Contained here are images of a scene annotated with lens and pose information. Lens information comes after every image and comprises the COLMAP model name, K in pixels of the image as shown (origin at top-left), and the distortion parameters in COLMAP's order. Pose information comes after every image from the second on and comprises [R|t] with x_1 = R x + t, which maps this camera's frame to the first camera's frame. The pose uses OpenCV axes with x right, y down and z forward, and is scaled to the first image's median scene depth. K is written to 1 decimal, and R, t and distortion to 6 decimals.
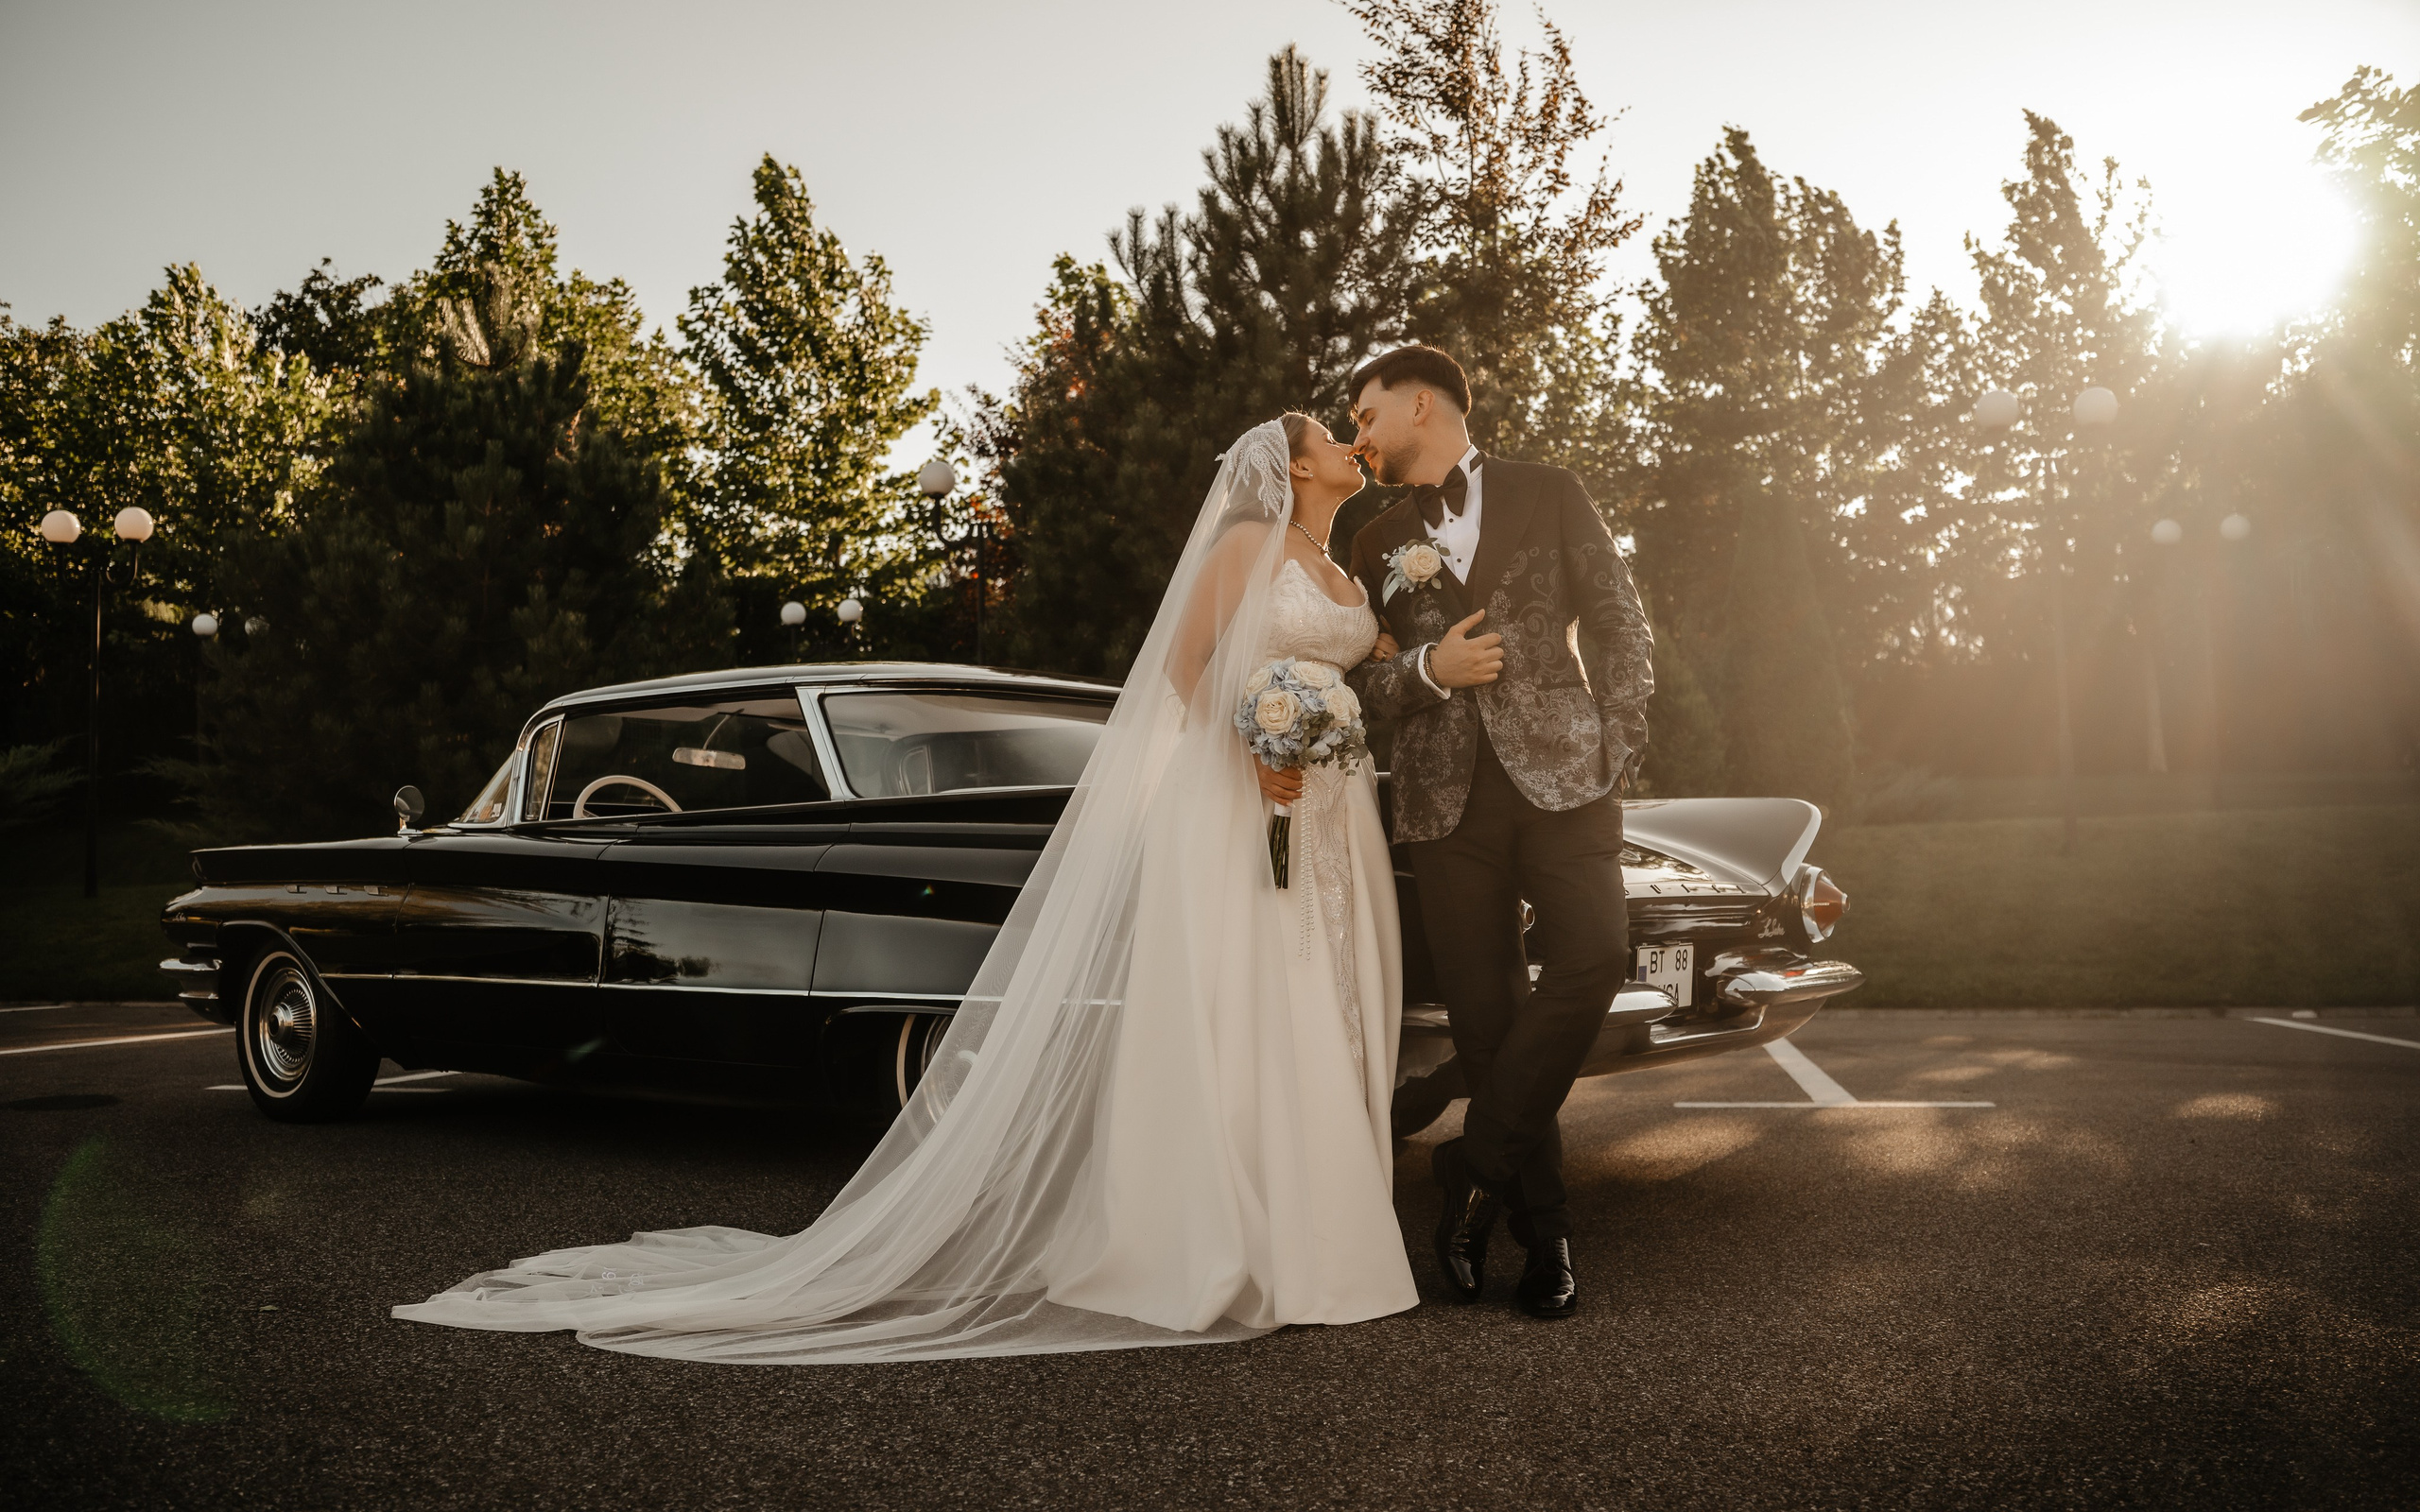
lens RADIAL K [[1992.8, 0, 1161.6], [0, 1992.8, 768.2], [0, 0, 1]] dist [-0.068439, 0.028865]
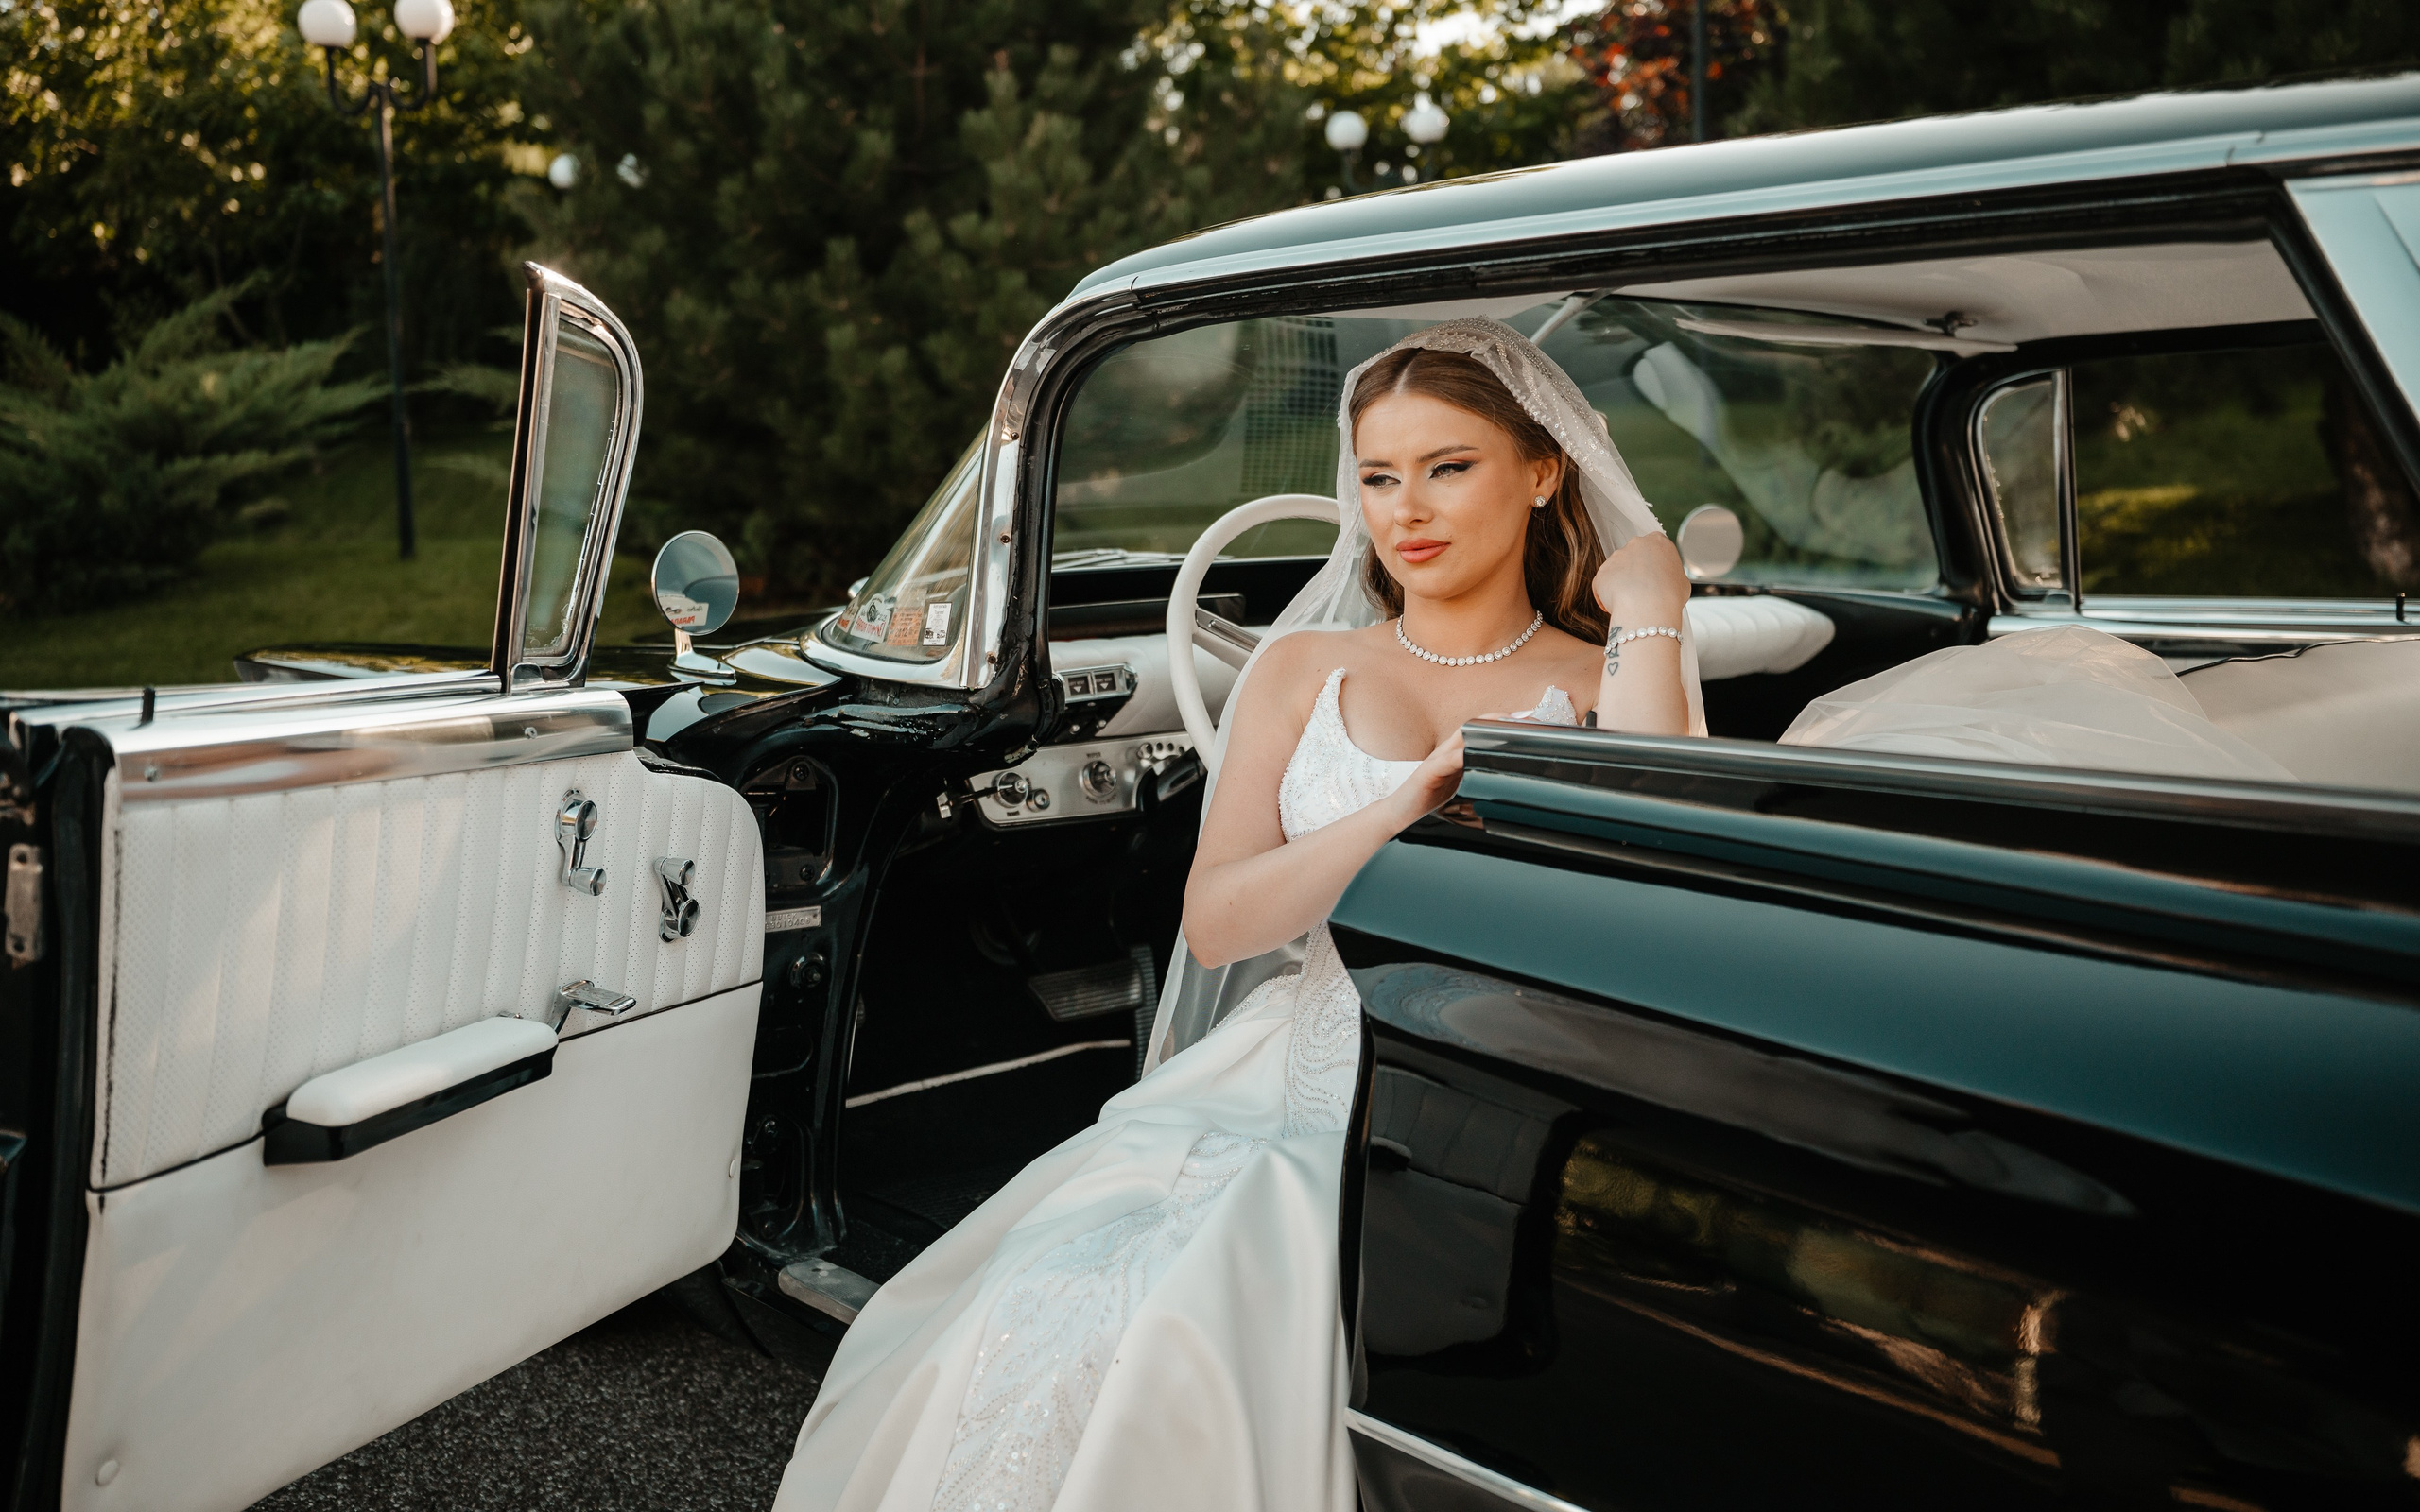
lens RADIAL K [[2331.2, 0, 1207.5], [0, 2331.2, 755.1], [0, 0, 1]] dist [0.017088, 0.000000]
pose [[0.976572, 0.023463, -0.213909, -0.083695], [0.014603, 0.984521, 0.174658, -0.008919], [0.214696, -0.173690, 0.961113, 0.252861]]
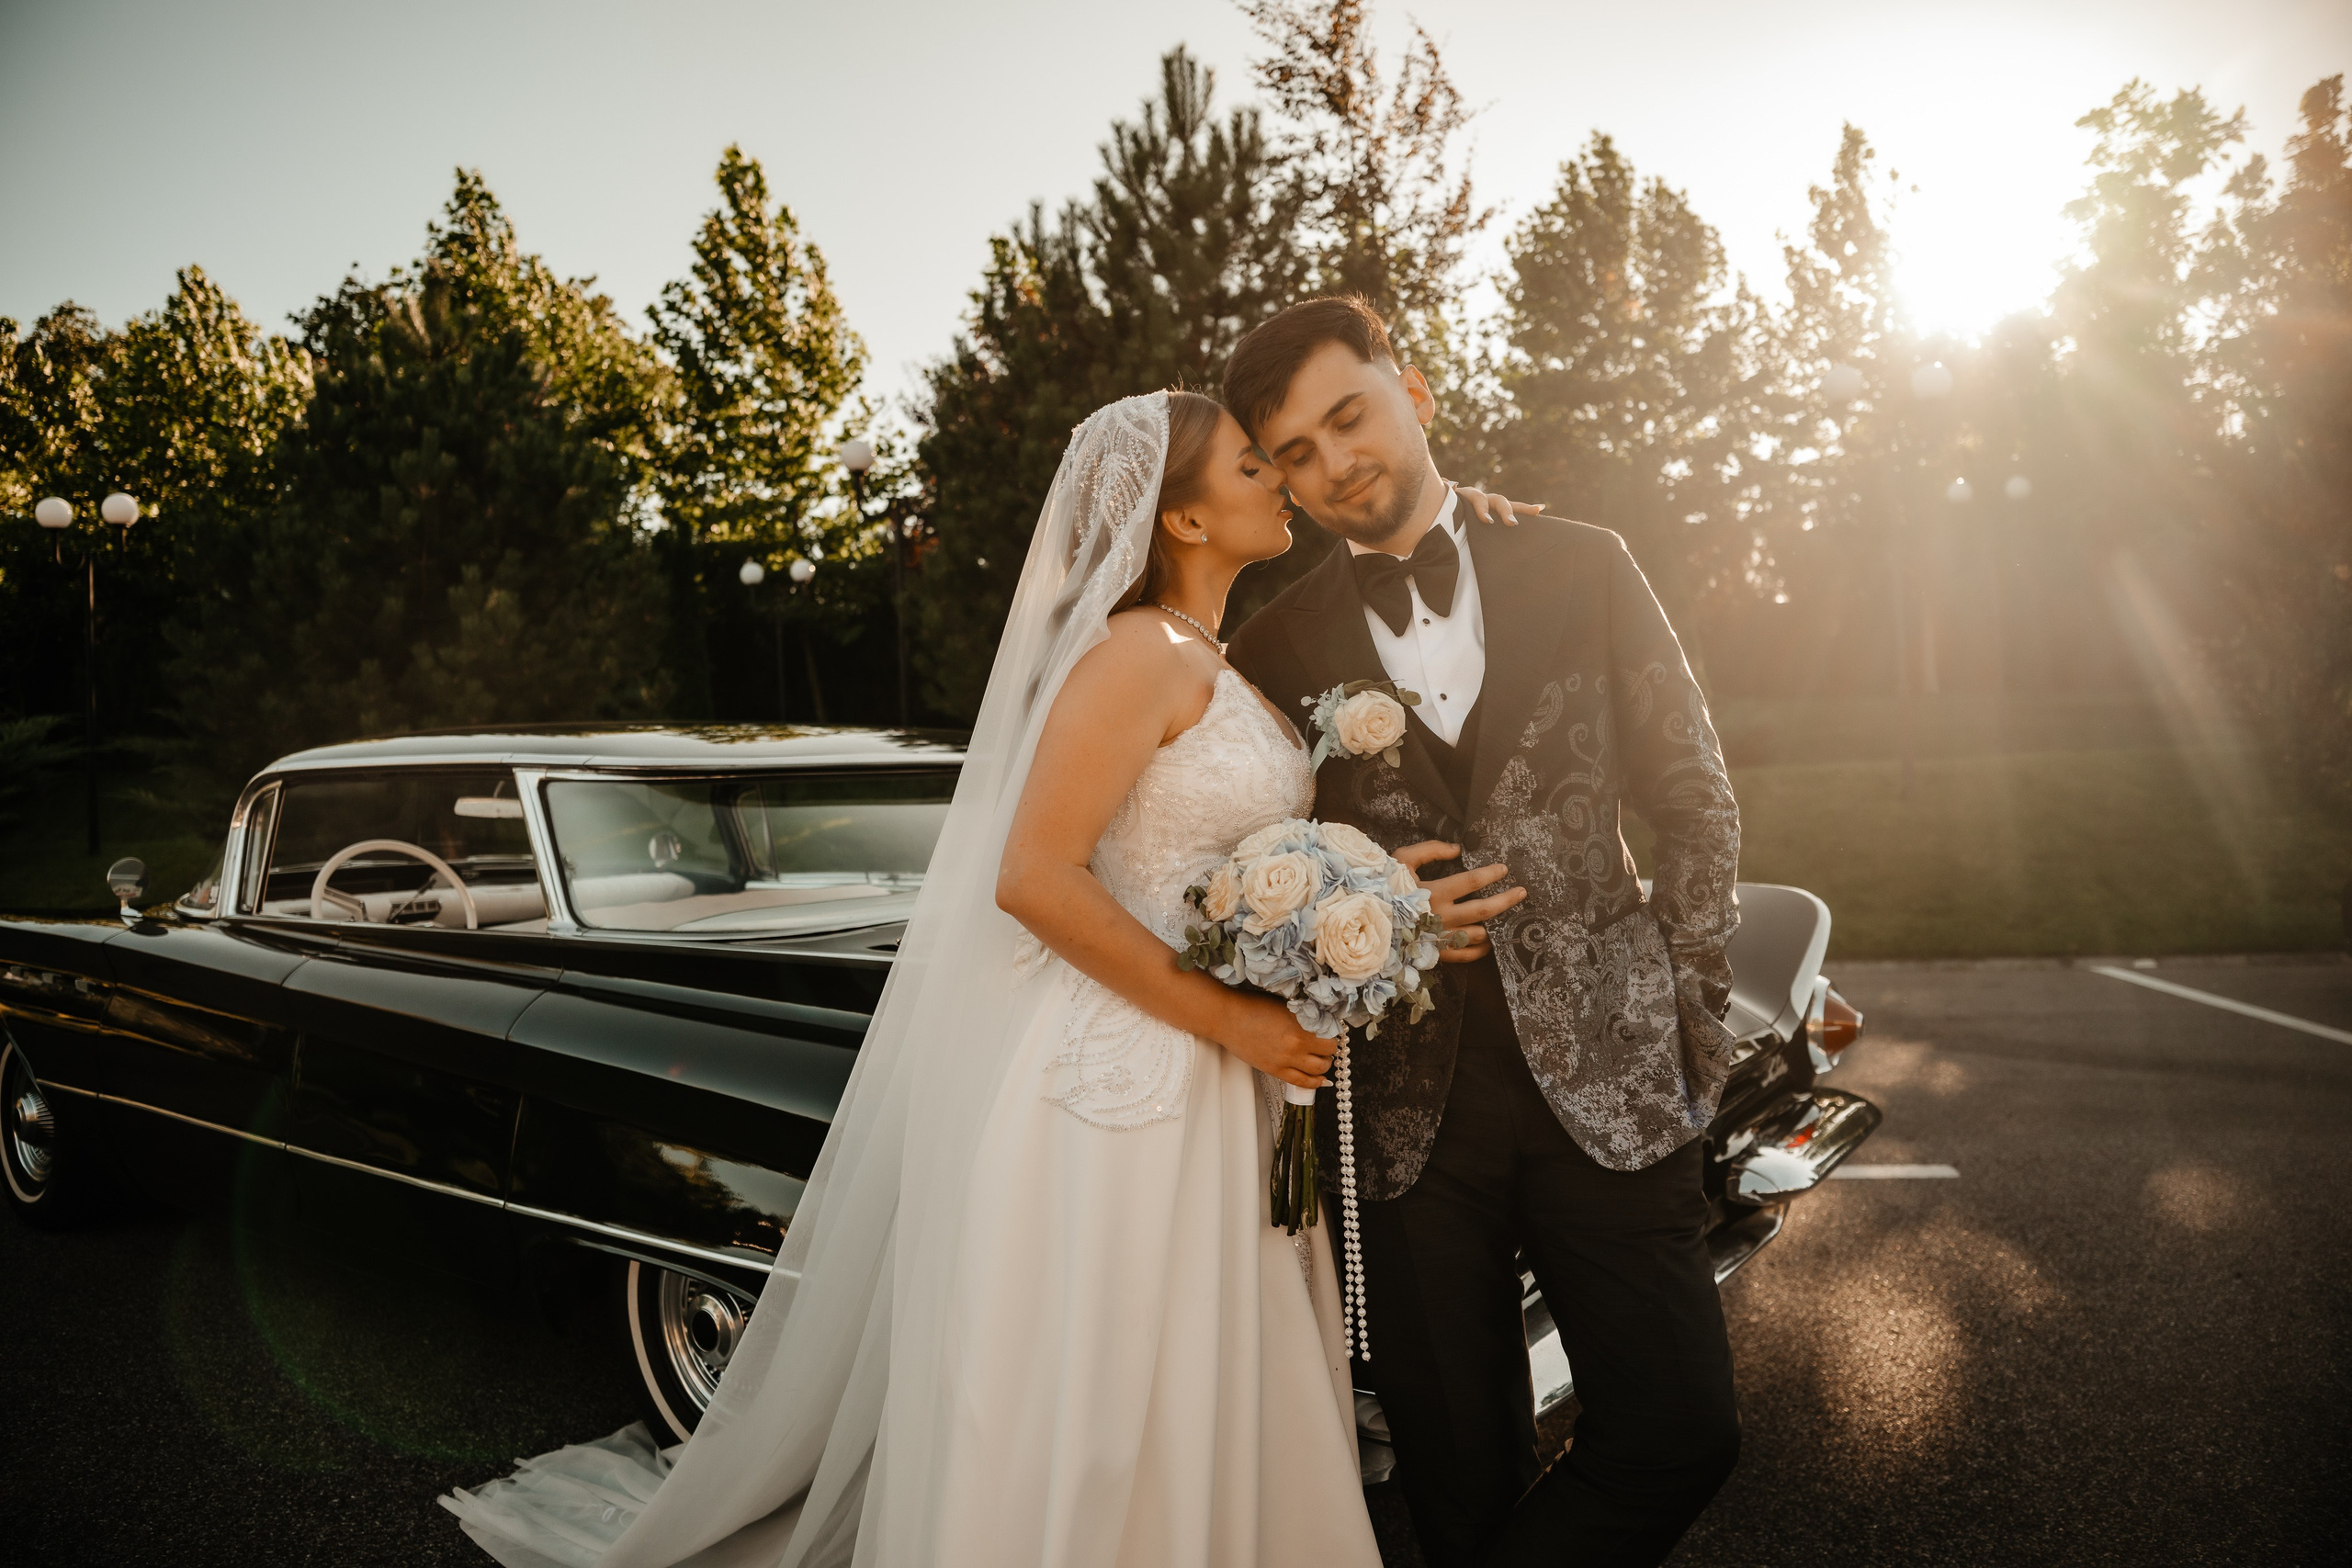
lens RADIAL K [[1617.0, 0, 1134.7], [0, 1617.0, 769.6], [0, 0, 1]] dist [-0.092713, 0.031611]
pose [[0.999548, -0.014641, 0.026266, 0.012497], [0.013139, 0.998318, 0.056473, -0.025191], [-0.027049, -0.056102, 0.998059, 0.129038]]
